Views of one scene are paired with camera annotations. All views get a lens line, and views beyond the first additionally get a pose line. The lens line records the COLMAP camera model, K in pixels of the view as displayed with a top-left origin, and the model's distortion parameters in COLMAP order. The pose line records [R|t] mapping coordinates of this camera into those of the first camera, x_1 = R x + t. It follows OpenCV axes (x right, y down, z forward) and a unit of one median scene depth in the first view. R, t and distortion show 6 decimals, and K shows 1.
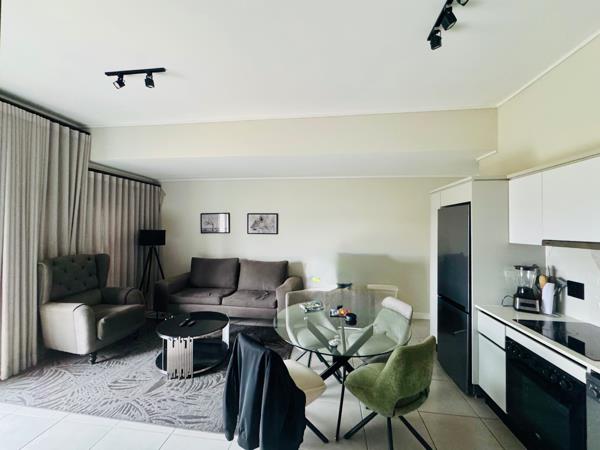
lens RADIAL K [[237.2, 0, 300.0], [0, 237.2, 225.0], [0, 0, 1]] dist [-0.001977, -0.000374]
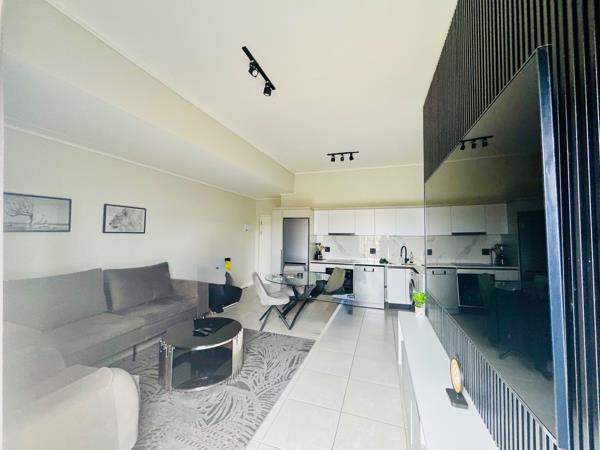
lens RADIAL K [[237.2, 0, 300.0], [0, 237.2, 225.0], [0, 0, 1]] dist [-0.001977, -0.000374]
pose [[0.203740, 0.024972, 0.978707, -0.799503], [-0.031829, 0.999315, -0.018872, 0.008223], [-0.978508, -0.027306, 0.204395, 0.295928]]
